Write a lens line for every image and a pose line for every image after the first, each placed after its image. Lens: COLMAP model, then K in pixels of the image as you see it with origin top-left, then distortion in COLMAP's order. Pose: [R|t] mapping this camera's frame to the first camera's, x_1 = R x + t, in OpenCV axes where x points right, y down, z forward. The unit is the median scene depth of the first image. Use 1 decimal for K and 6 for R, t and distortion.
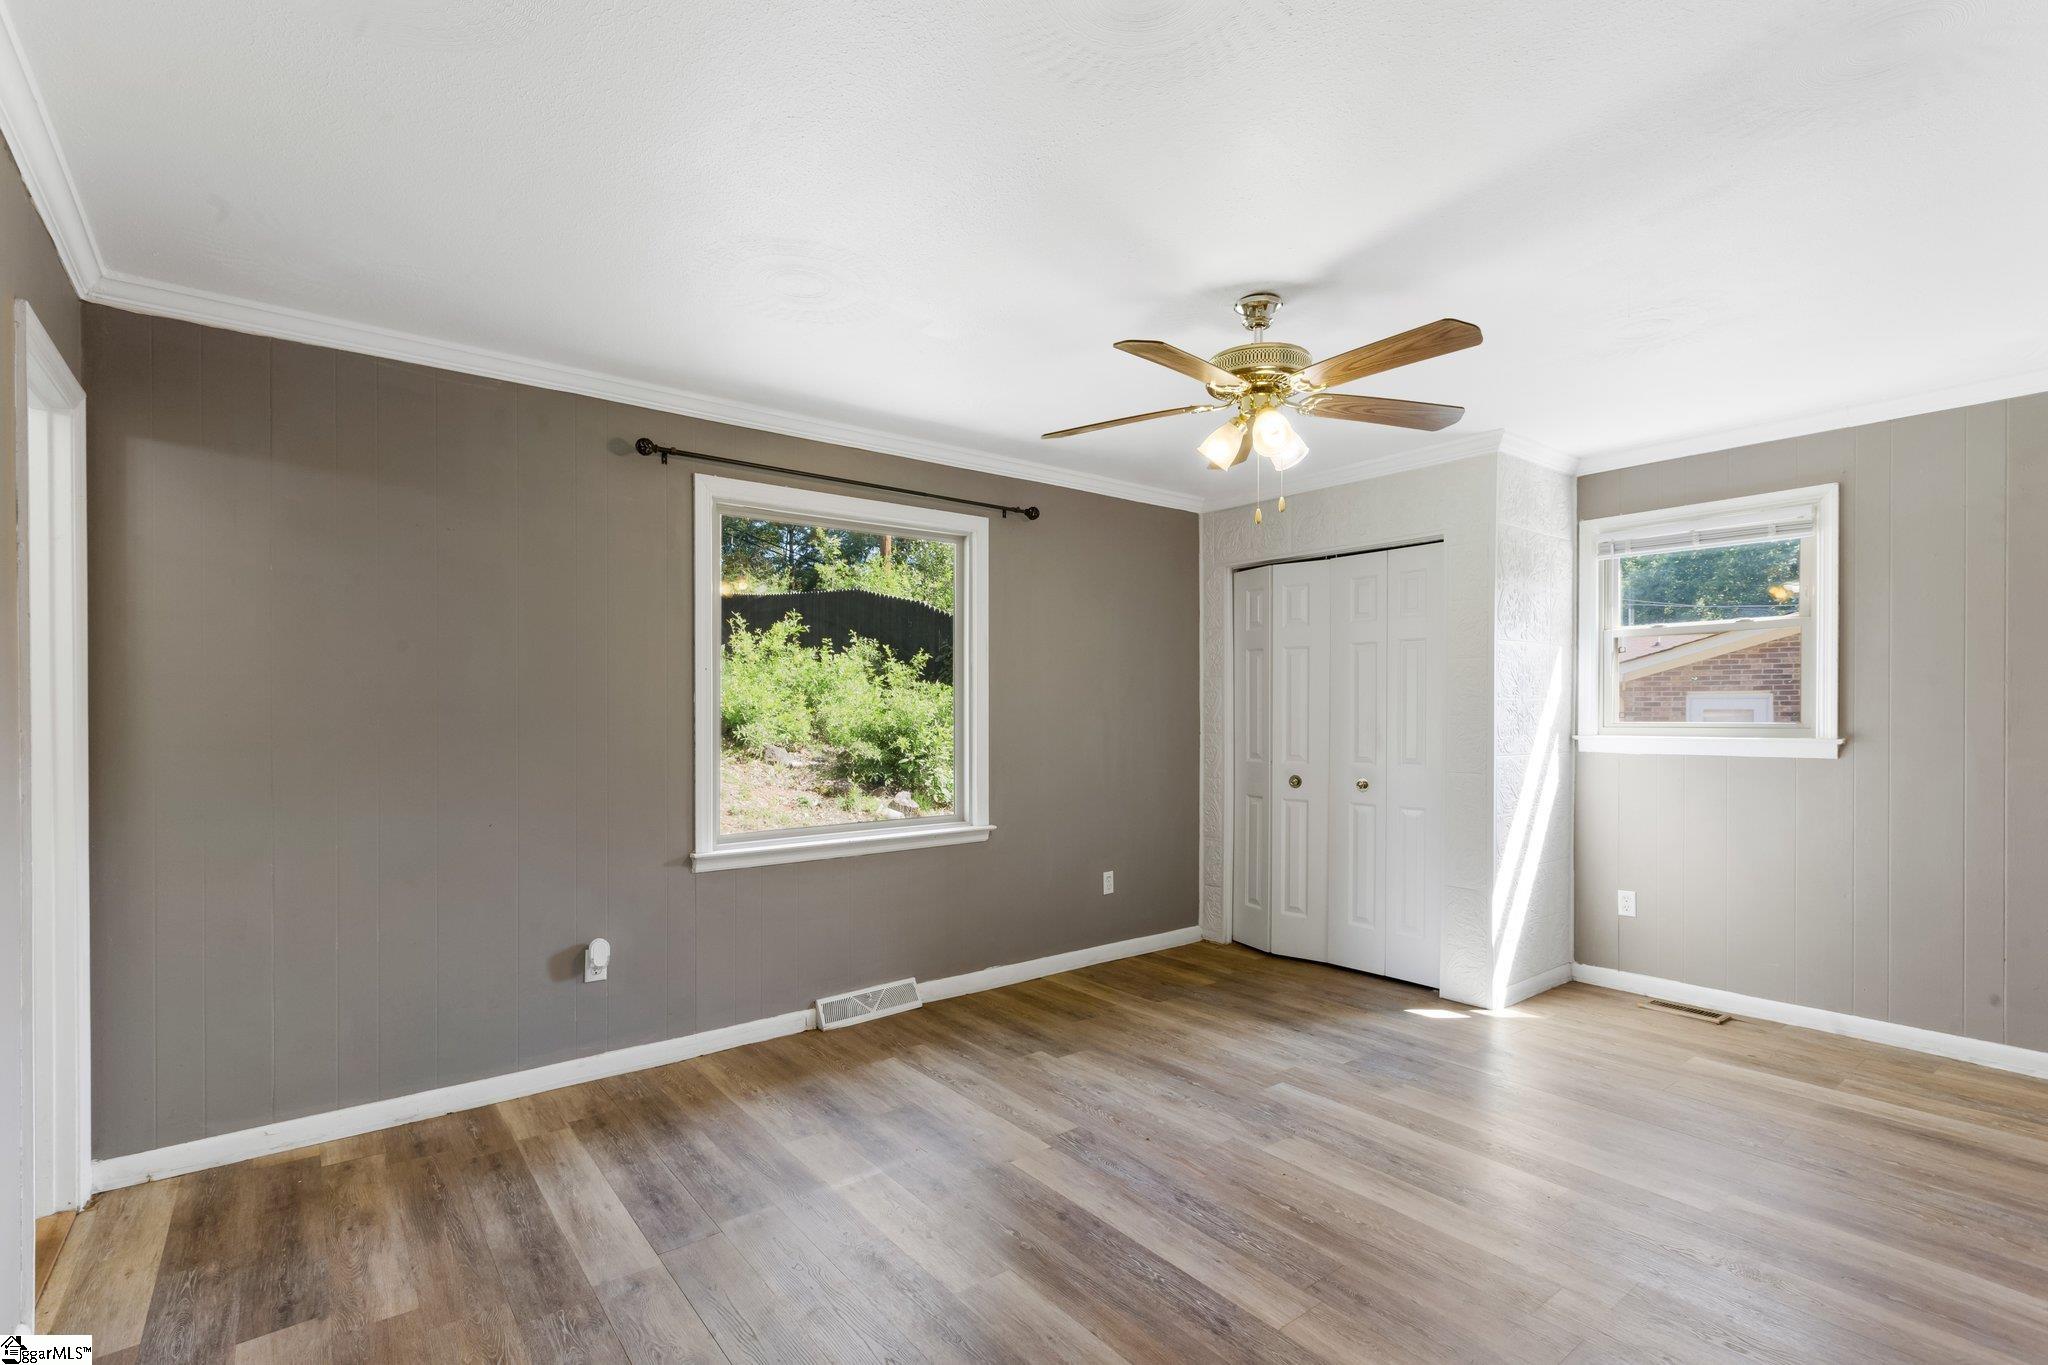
lens RADIAL K [[930.5, 0, 1023.1], [0, 930.5, 710.8], [0, 0, 1]] dist [0.002131, 0.000146]
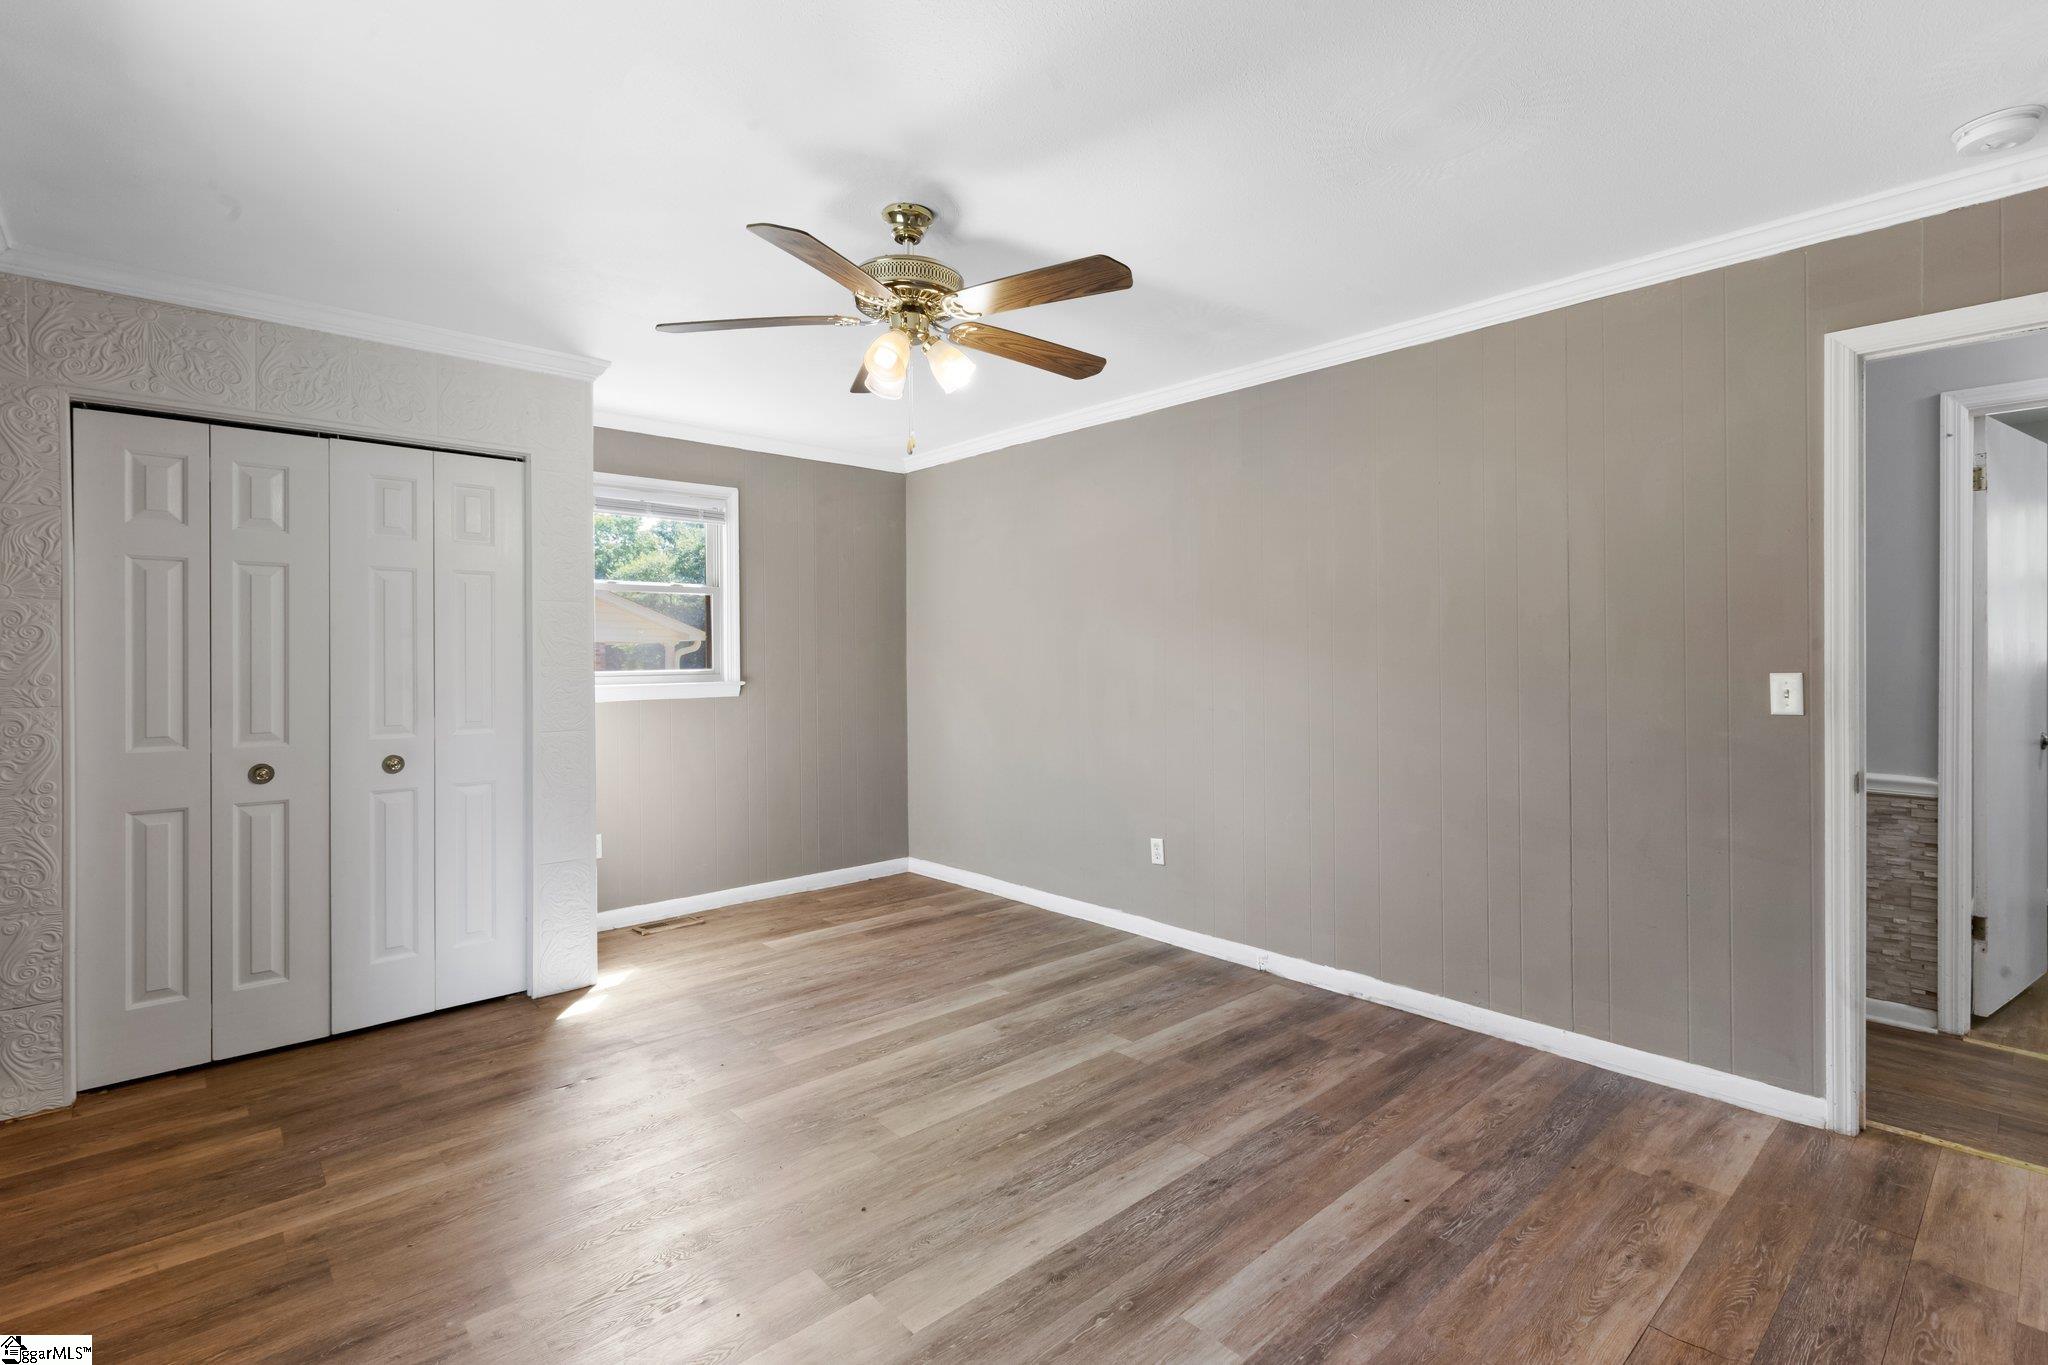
lens RADIAL K [[939.5, 0, 1023.0], [0, 939.5, 658.0], [0, 0, 1]] dist [0.002770, -0.000017]
pose [[-0.069861, 0.003473, 0.997551, -0.481677], [0.005844, 0.999978, -0.003072, 0.003090], [-0.997540, 0.005615, -0.069880, 0.673462]]
